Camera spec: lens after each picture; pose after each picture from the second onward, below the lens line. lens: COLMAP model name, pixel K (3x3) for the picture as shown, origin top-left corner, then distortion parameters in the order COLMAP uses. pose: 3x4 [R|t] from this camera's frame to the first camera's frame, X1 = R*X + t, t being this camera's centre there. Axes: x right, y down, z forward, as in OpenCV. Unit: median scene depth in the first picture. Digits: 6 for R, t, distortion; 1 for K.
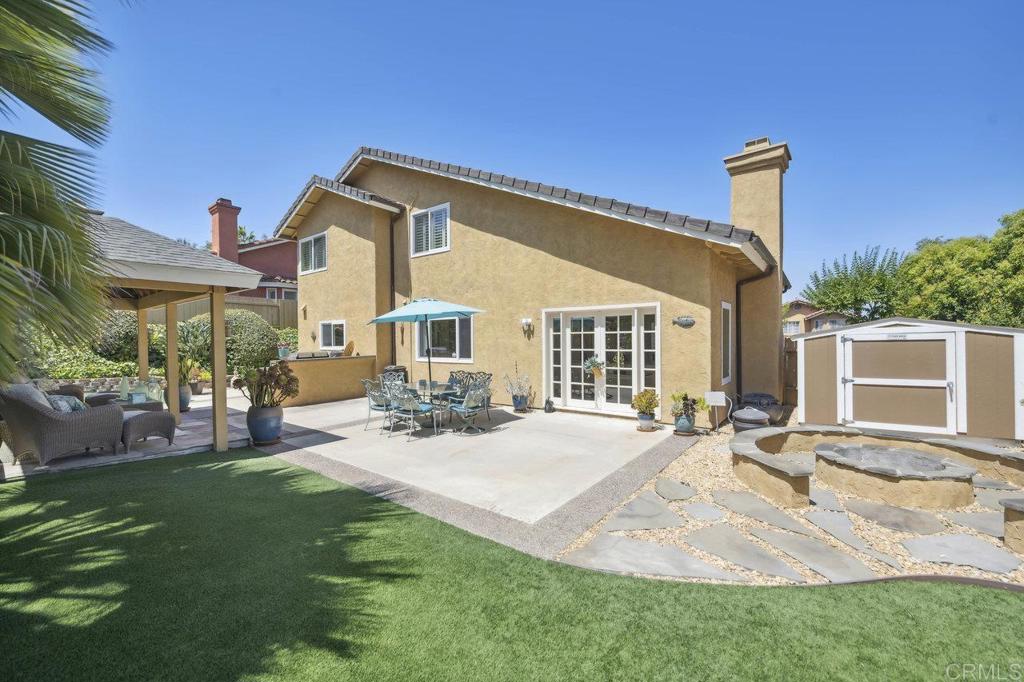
lens RADIAL K [[411.0, 0, 512.0], [0, 411.0, 341.0], [0, 0, 1]] dist [-0.013920, -0.000420]
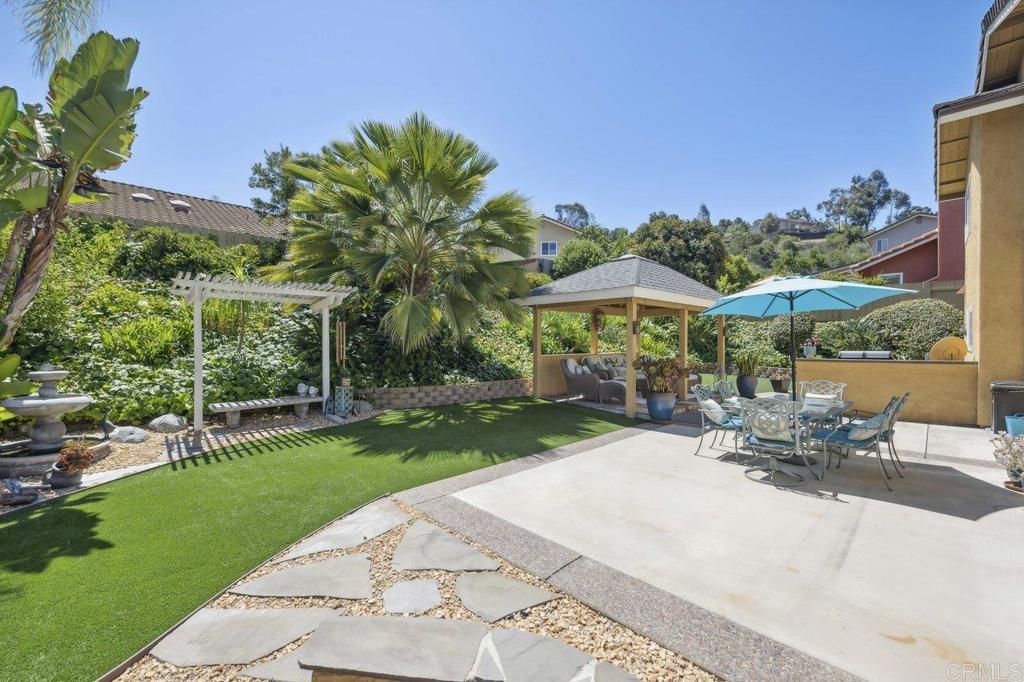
lens RADIAL K [[411.0, 0, 512.0], [0, 411.0, 341.0], [0, 0, 1]] dist [-0.013920, -0.000420]
pose [[-0.149674, 0.008061, -0.988703, 0.555669], [-0.002617, 0.999960, 0.008549, 0.004319], [0.988732, 0.003867, -0.149647, 0.649596]]
